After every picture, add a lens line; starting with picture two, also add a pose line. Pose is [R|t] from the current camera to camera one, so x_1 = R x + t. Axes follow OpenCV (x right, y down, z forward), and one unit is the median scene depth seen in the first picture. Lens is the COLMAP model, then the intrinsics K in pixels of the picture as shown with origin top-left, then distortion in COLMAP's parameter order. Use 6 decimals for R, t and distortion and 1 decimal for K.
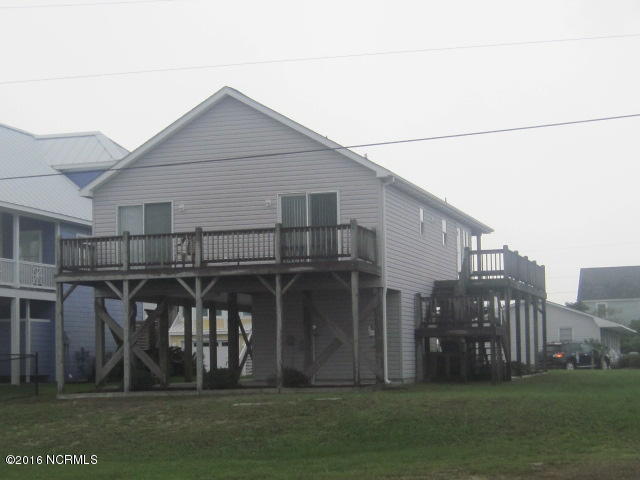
lens RADIAL K [[1271.7, 0, 320.0], [0, 1271.7, 240.0], [0, 0, 1]] dist [-0.077678, -0.108562]
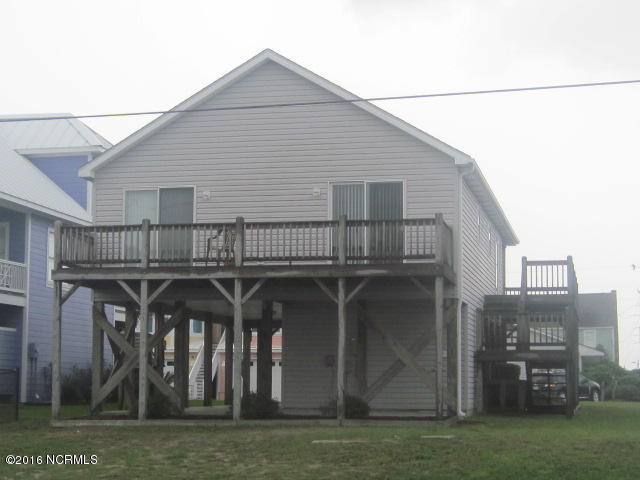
lens RADIAL K [[1271.7, 0, 320.0], [0, 1271.7, 240.0], [0, 0, 1]] dist [-0.077678, -0.108562]
pose [[0.995979, 0.034114, 0.082833, -0.108739], [-0.032620, 0.999281, -0.019315, 0.018092], [-0.083433, 0.016536, 0.996376, 0.188944]]
